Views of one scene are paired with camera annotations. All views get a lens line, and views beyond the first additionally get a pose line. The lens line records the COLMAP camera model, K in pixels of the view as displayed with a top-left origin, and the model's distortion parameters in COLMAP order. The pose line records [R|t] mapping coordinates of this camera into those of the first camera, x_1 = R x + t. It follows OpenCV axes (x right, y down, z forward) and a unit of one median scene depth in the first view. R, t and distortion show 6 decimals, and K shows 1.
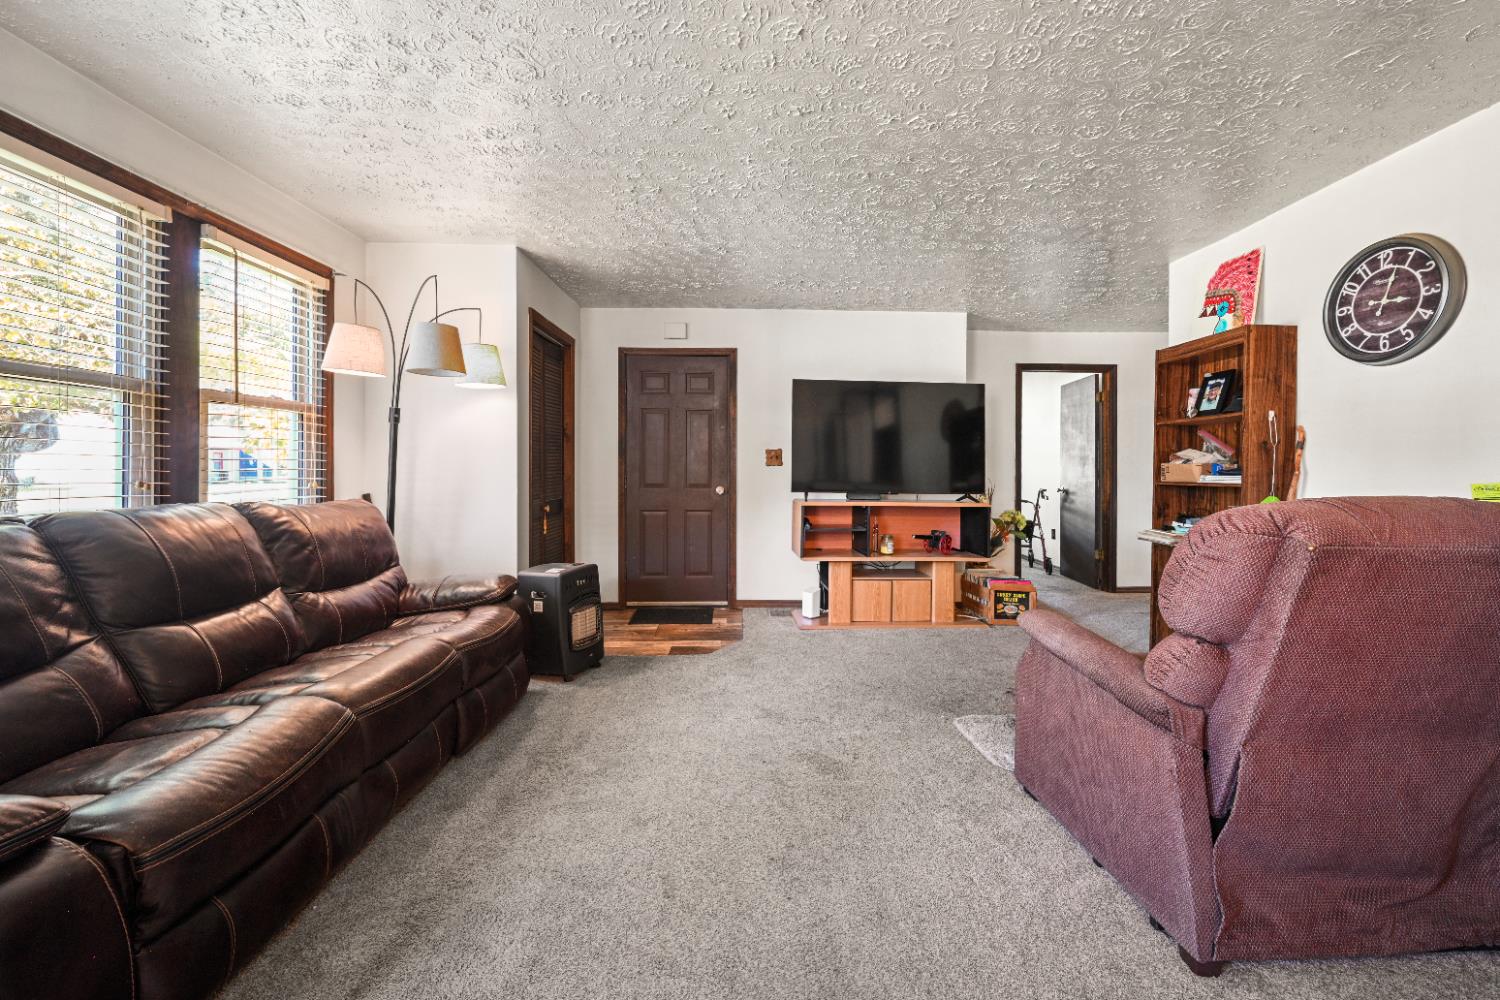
lens RADIAL K [[616.0, 0, 754.4], [0, 616.0, 465.7], [0, 0, 1]] dist [0.000503, 0.000040]
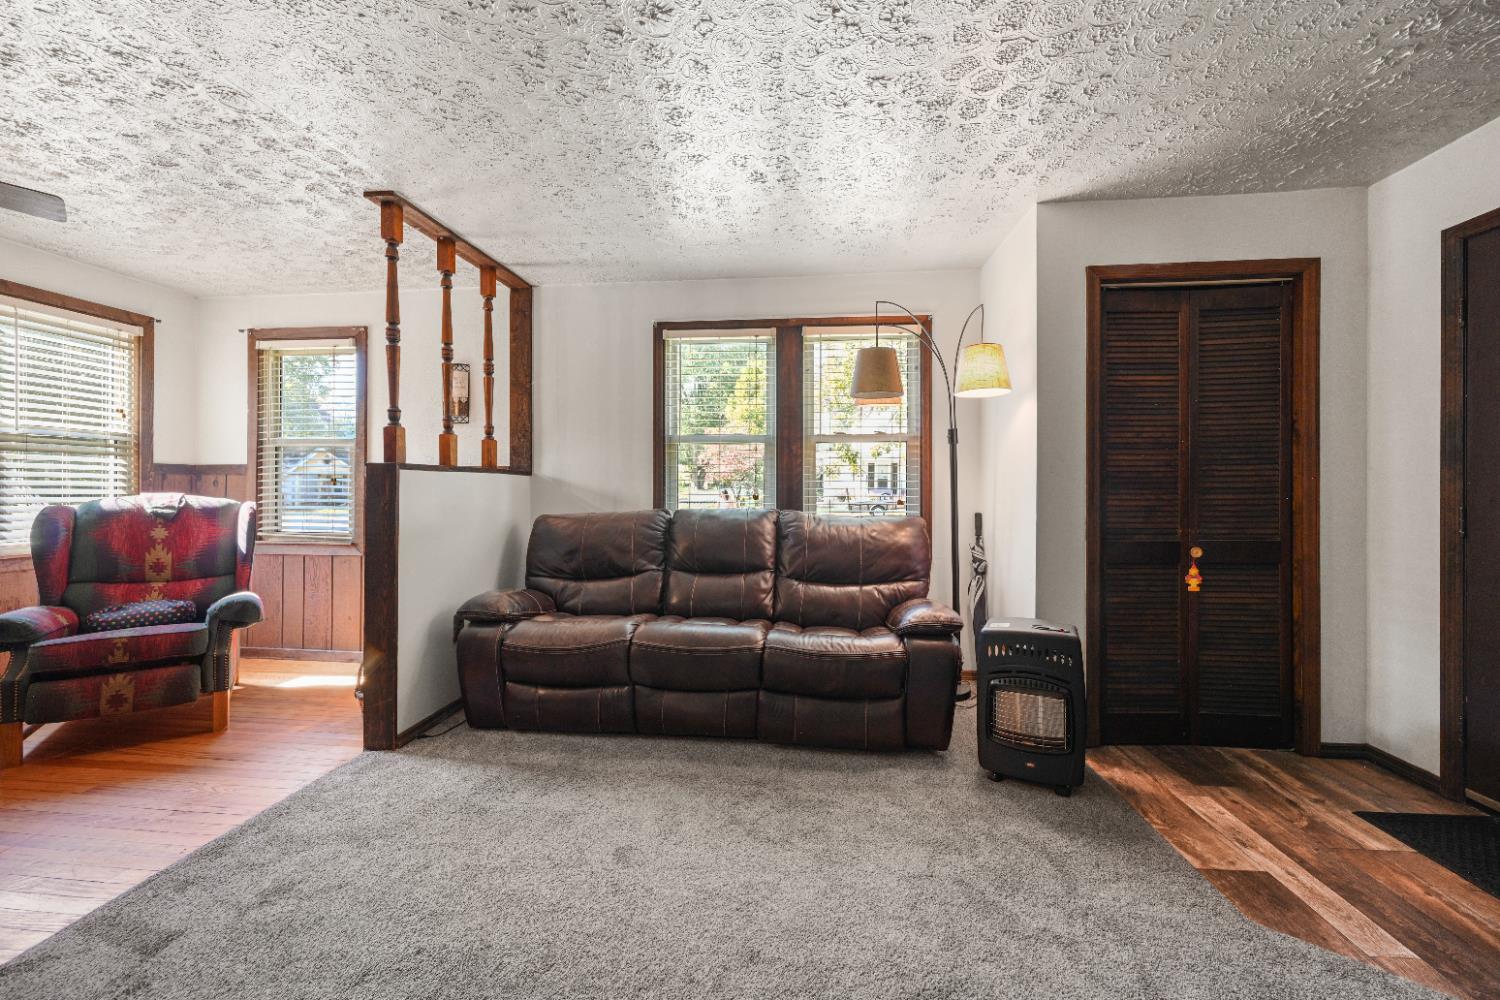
lens RADIAL K [[592.7, 0, 758.6], [0, 592.7, 492.3], [0, 0, 1]] dist [-0.000637, -0.000124]
pose [[-0.120729, -0.009097, -0.992644, 0.534225], [-0.007109, 0.999940, -0.008299, 0.026189], [0.992660, 0.006054, -0.120786, 1.015347]]
